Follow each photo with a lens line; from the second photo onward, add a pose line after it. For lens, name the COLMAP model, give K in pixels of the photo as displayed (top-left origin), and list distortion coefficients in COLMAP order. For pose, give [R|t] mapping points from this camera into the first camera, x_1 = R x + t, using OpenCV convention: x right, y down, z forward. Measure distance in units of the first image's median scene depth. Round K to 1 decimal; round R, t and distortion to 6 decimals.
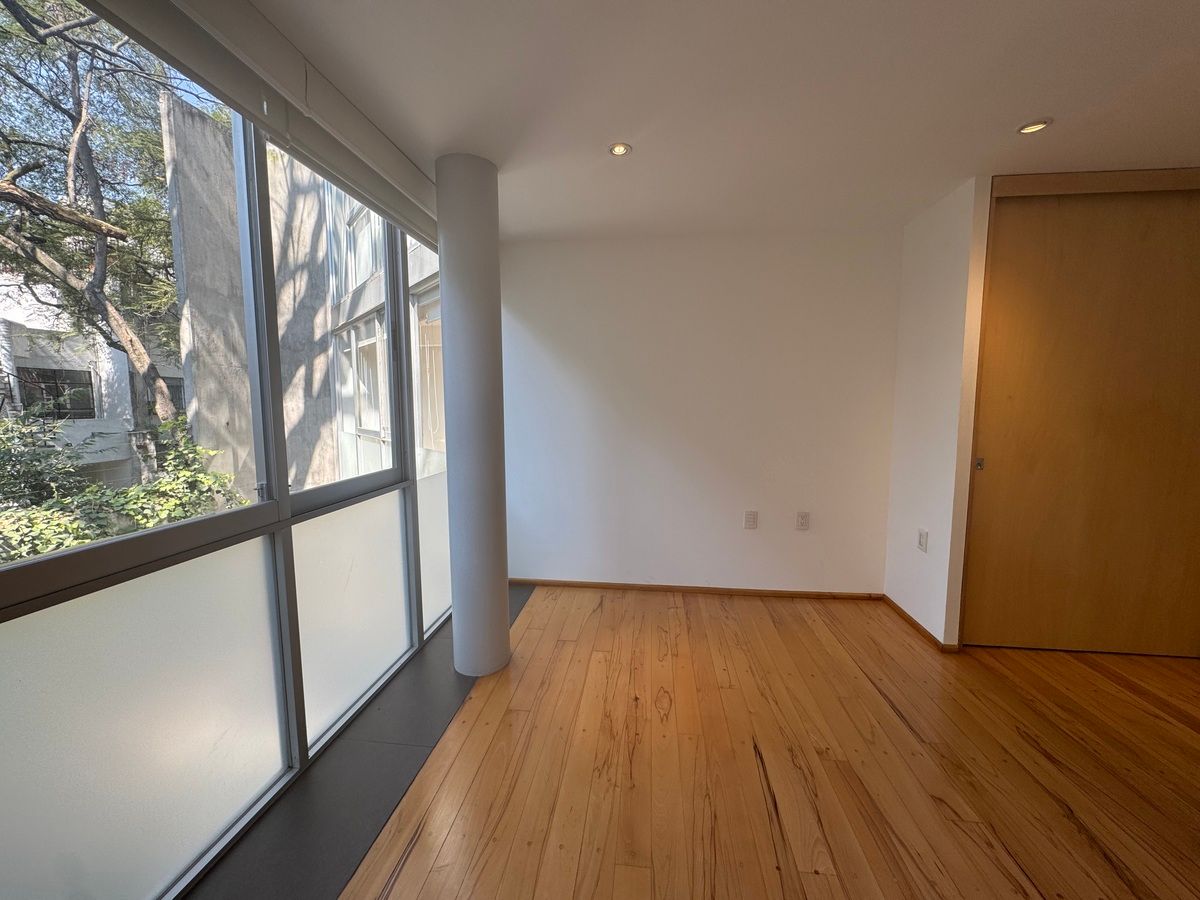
lens RADIAL K [[479.8, 0, 596.5], [0, 479.8, 448.8], [0, 0, 1]] dist [-0.002620, 0.000342]
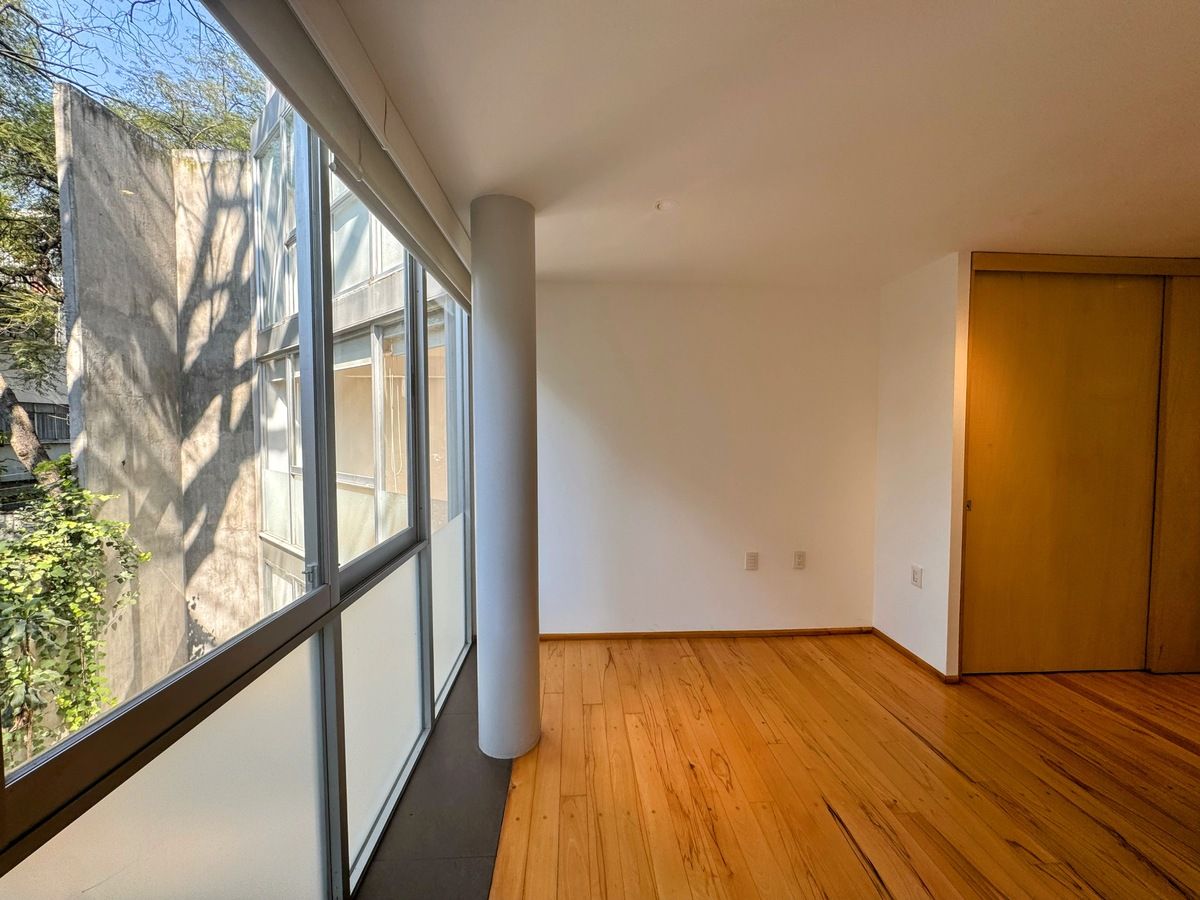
lens RADIAL K [[479.8, 0, 596.5], [0, 479.8, 448.8], [0, 0, 1]] dist [-0.002620, 0.000342]
pose [[0.985927, -0.004890, 0.167106, -0.171735], [0.014216, 0.998404, -0.054656, -0.038607], [-0.166572, 0.056263, 0.984423, 0.040500]]
